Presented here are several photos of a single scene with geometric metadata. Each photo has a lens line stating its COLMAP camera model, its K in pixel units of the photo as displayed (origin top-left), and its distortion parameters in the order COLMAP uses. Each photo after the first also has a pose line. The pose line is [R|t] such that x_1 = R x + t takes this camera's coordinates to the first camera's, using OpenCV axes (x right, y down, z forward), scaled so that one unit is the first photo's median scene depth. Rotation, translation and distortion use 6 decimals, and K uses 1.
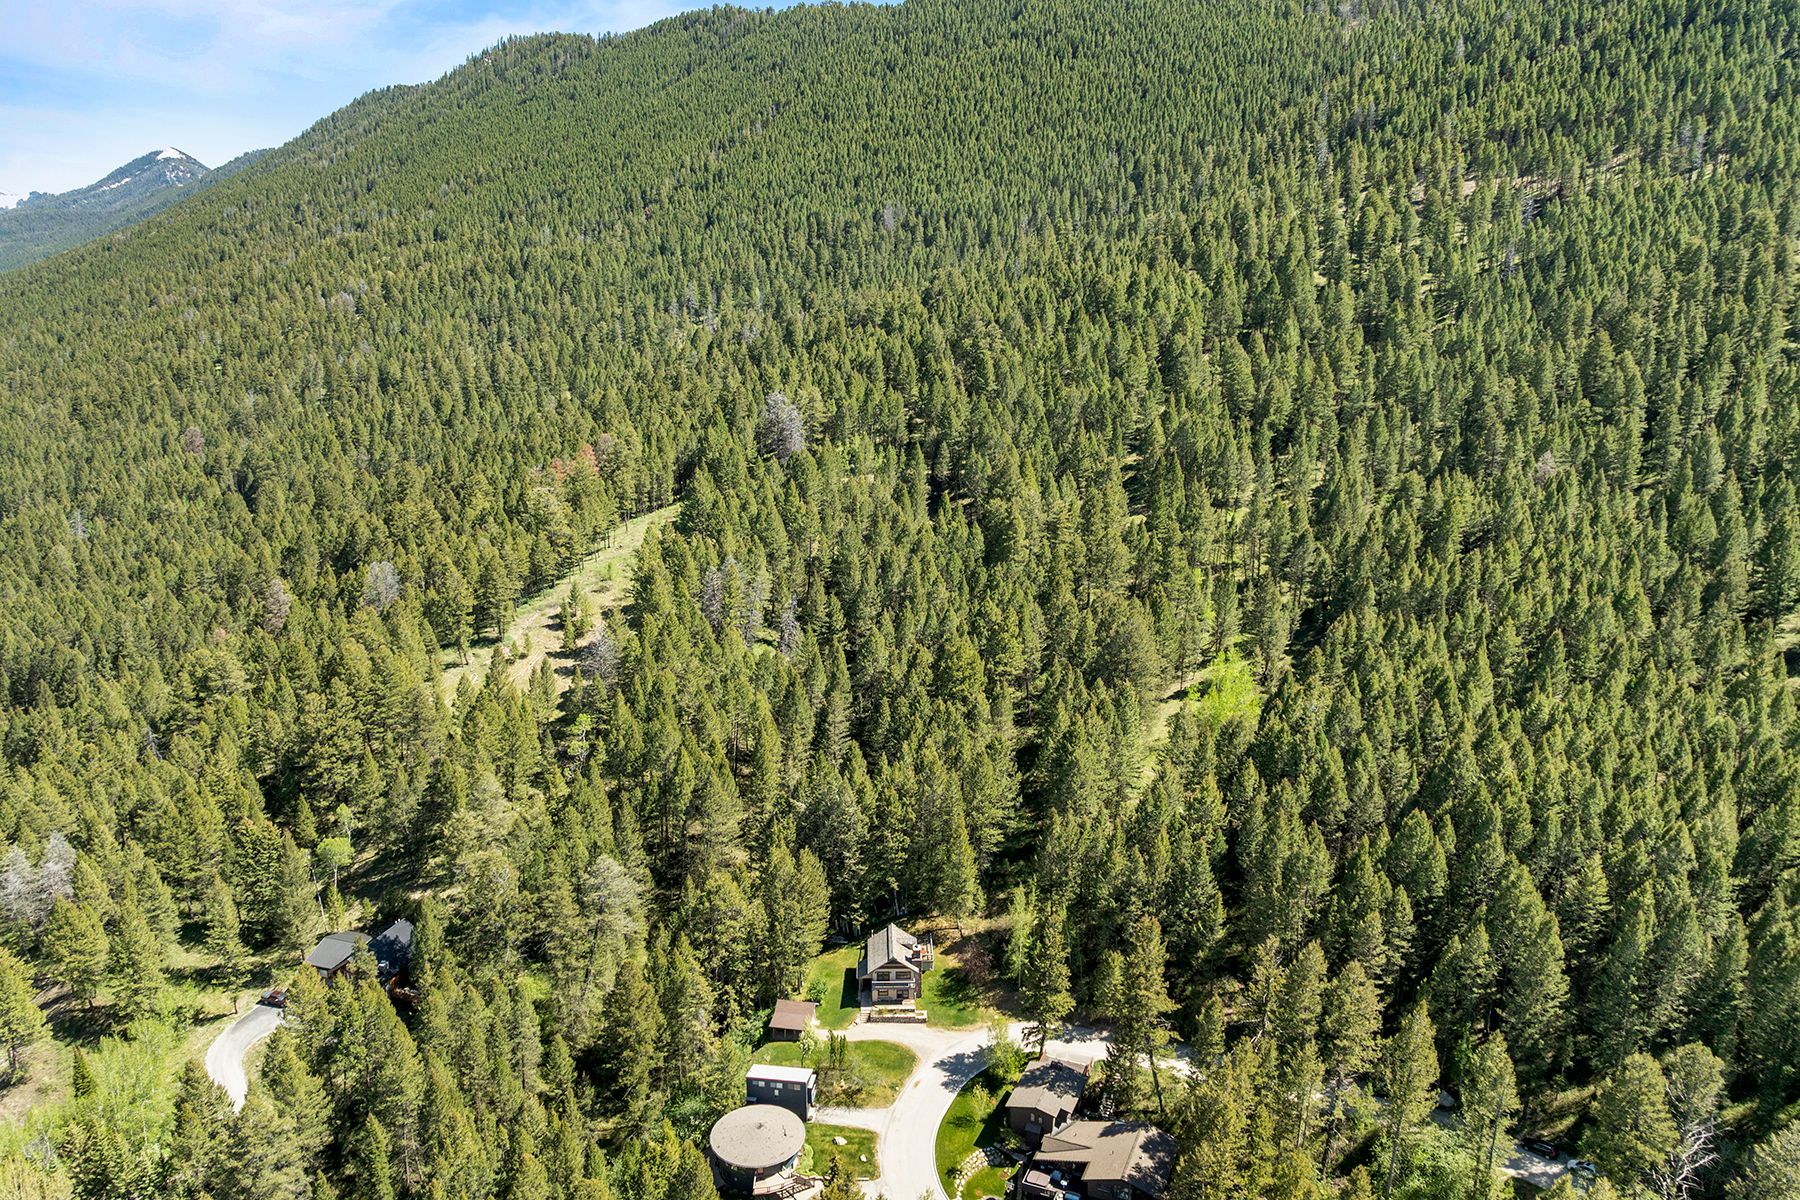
lens RADIAL K [[1265.0, 0, 900.0], [0, 1265.0, 600.0], [0, 0, 1]] dist [-0.036019, 0.009257]
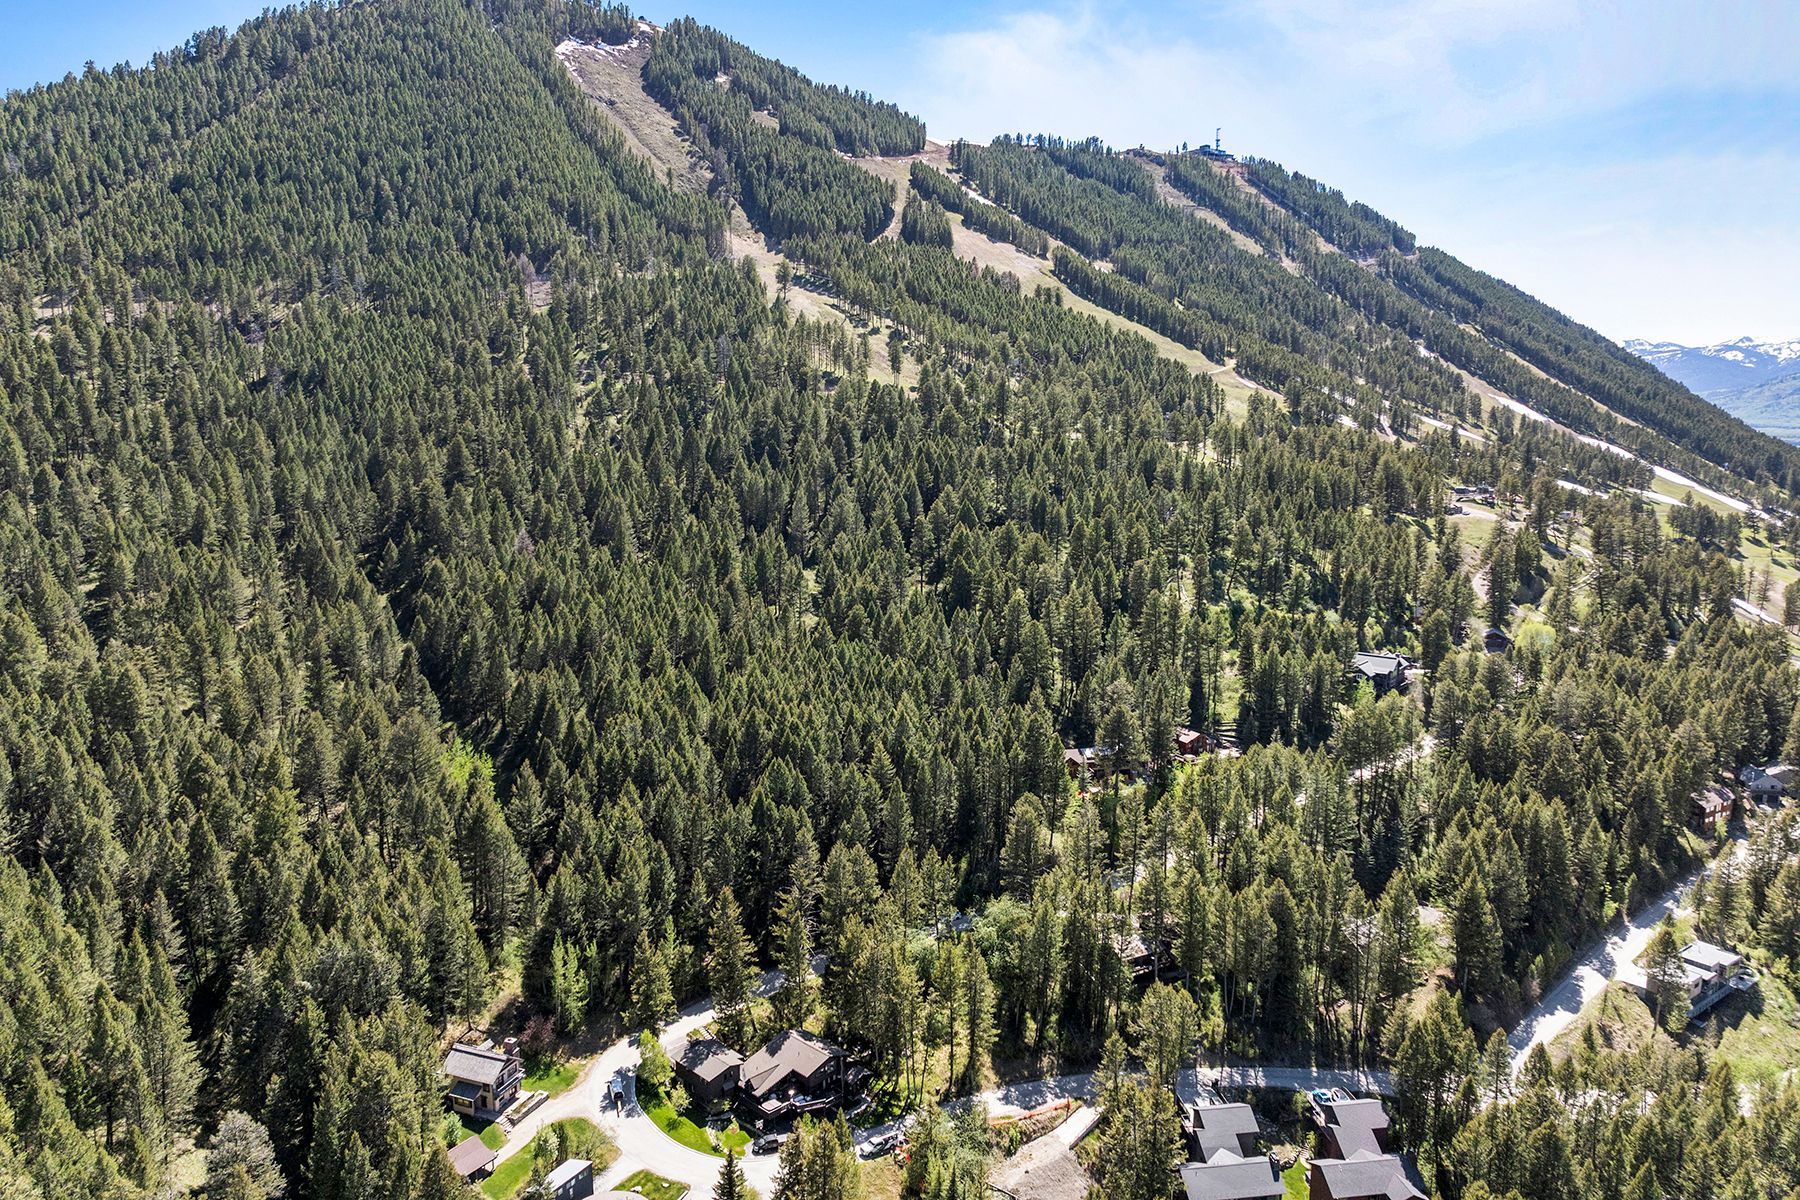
lens RADIAL K [[1274.4, 0, 901.6], [0, 1274.4, 588.7], [0, 0, 1]] dist [-0.032029, -0.001897]
pose [[0.371974, -0.146883, 0.916548, -0.471257], [0.237312, 0.969635, 0.059079, -0.040626], [-0.897395, 0.195533, 0.395537, 0.147471]]
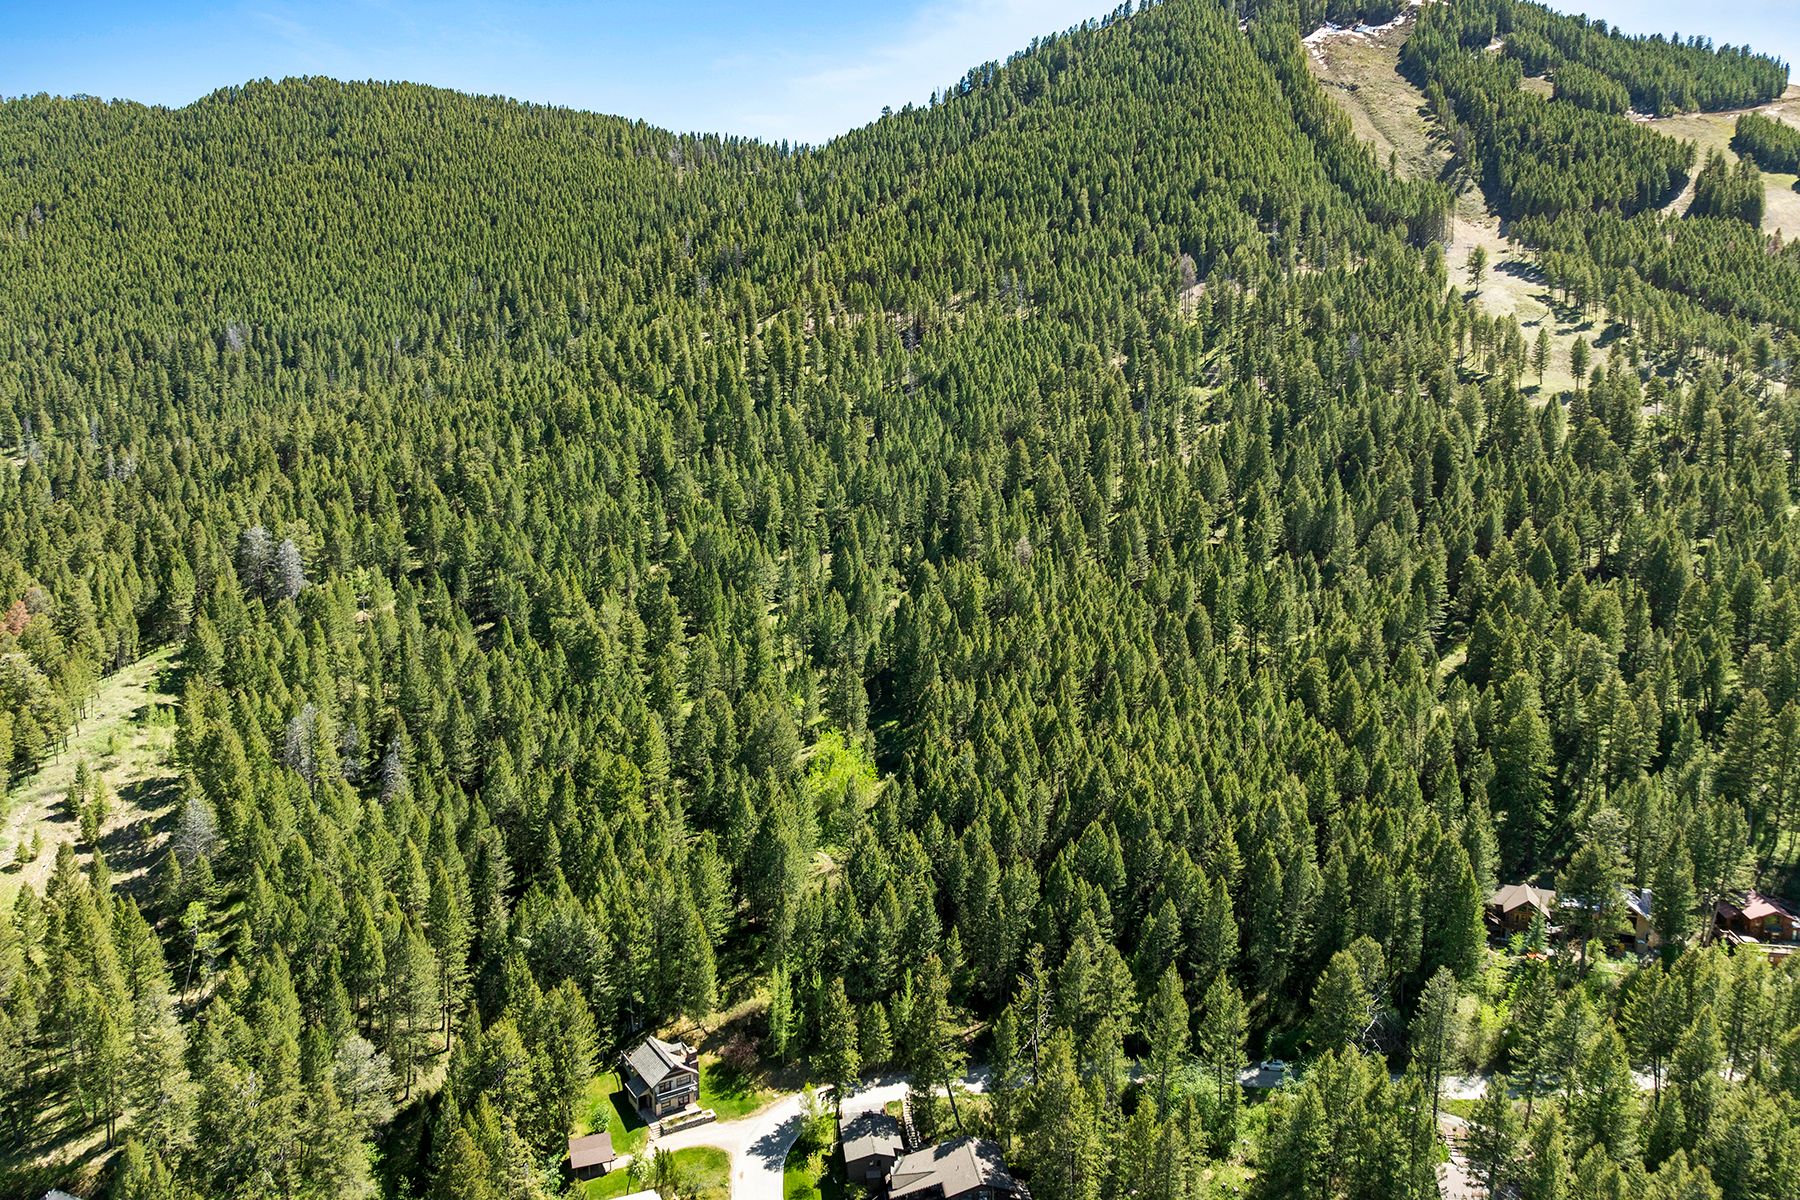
lens RADIAL K [[1271.0, 0, 900.0], [0, 1271.0, 600.0], [0, 0, 1]] dist [-0.053797, 0.028988]
pose [[0.853803, -0.083948, 0.513784, -0.208088], [0.130995, 0.989802, -0.055961, -0.002385], [-0.503847, 0.115082, 0.856093, 0.003550]]
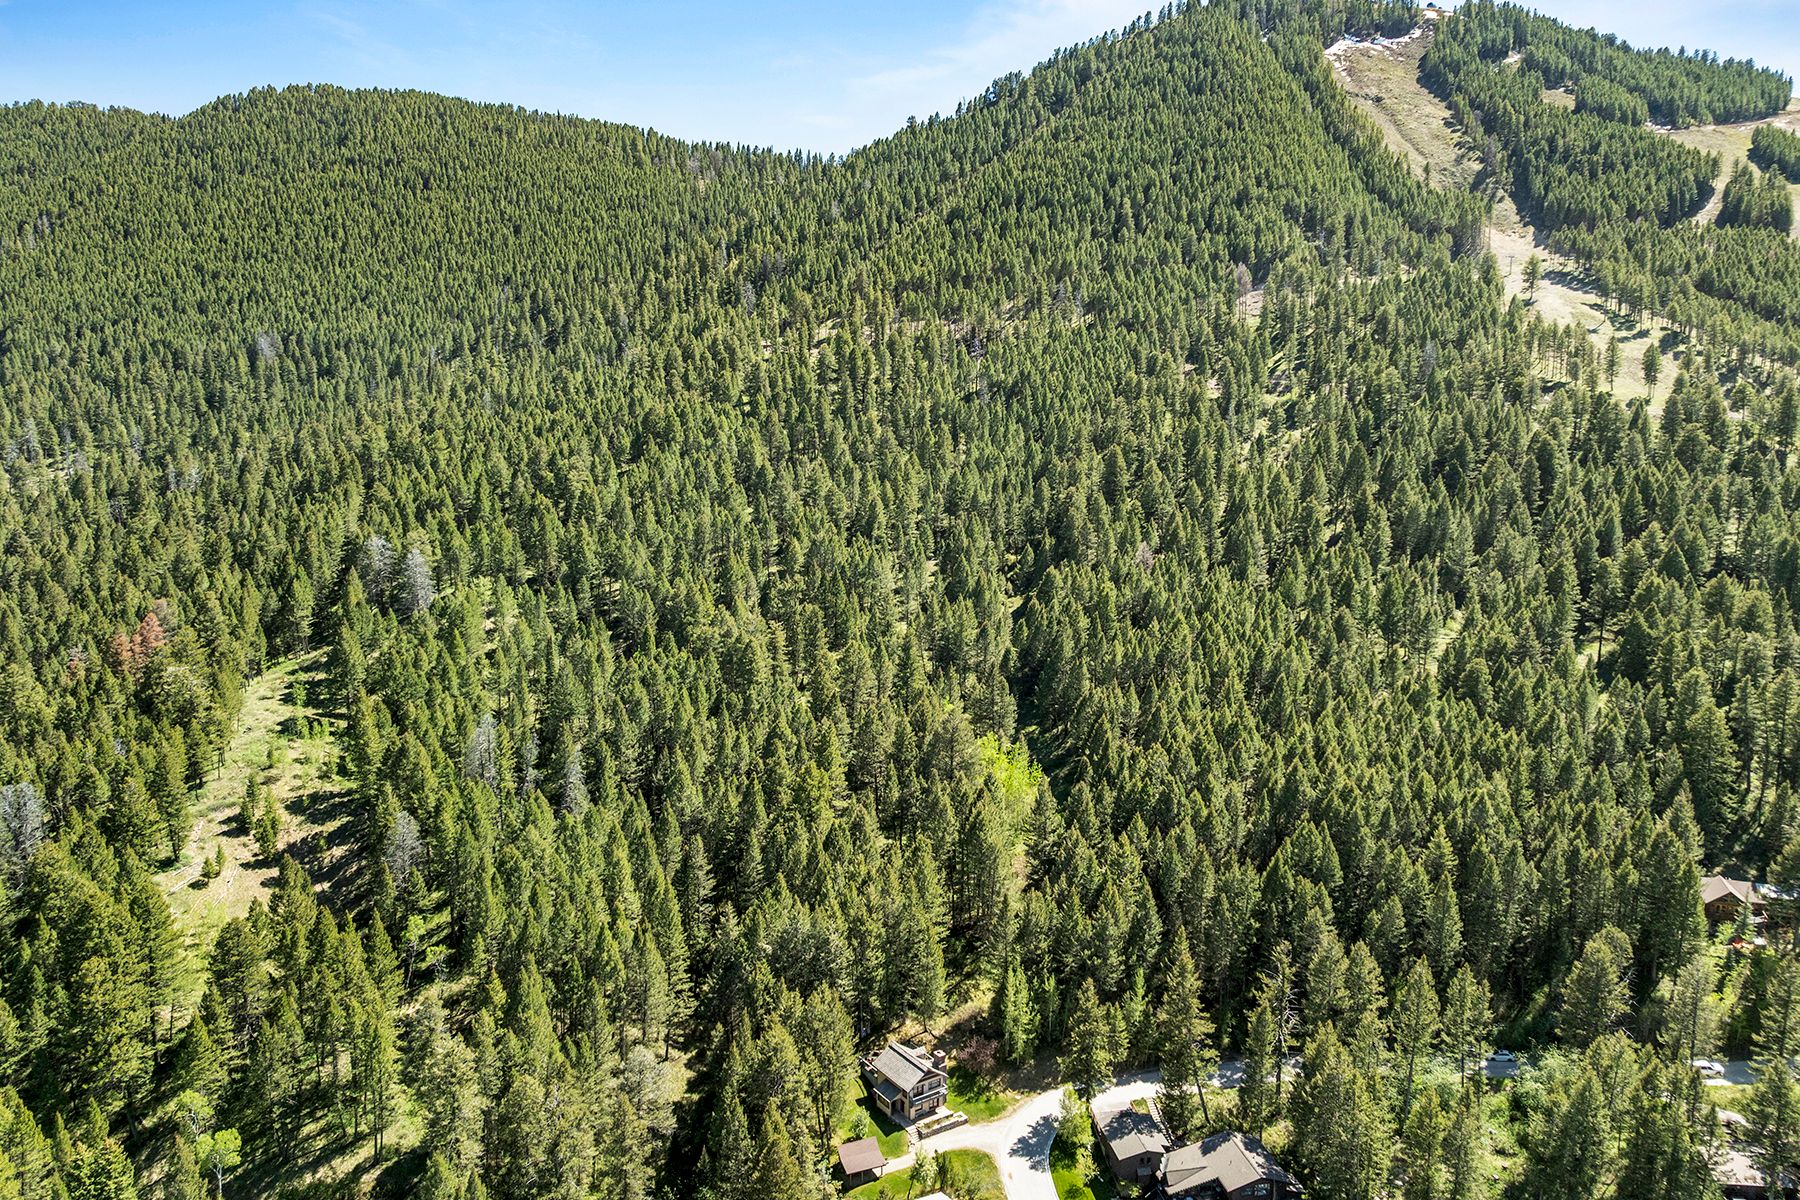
lens RADIAL K [[1271.0, 0, 900.0], [0, 1271.0, 600.0], [0, 0, 1]] dist [-0.053797, 0.028988]
pose [[0.839294, -0.086909, 0.536687, -0.329465], [0.140022, 0.988394, -0.058914, -0.019218], [-0.525338, 0.124594, 0.841722, 0.070138]]
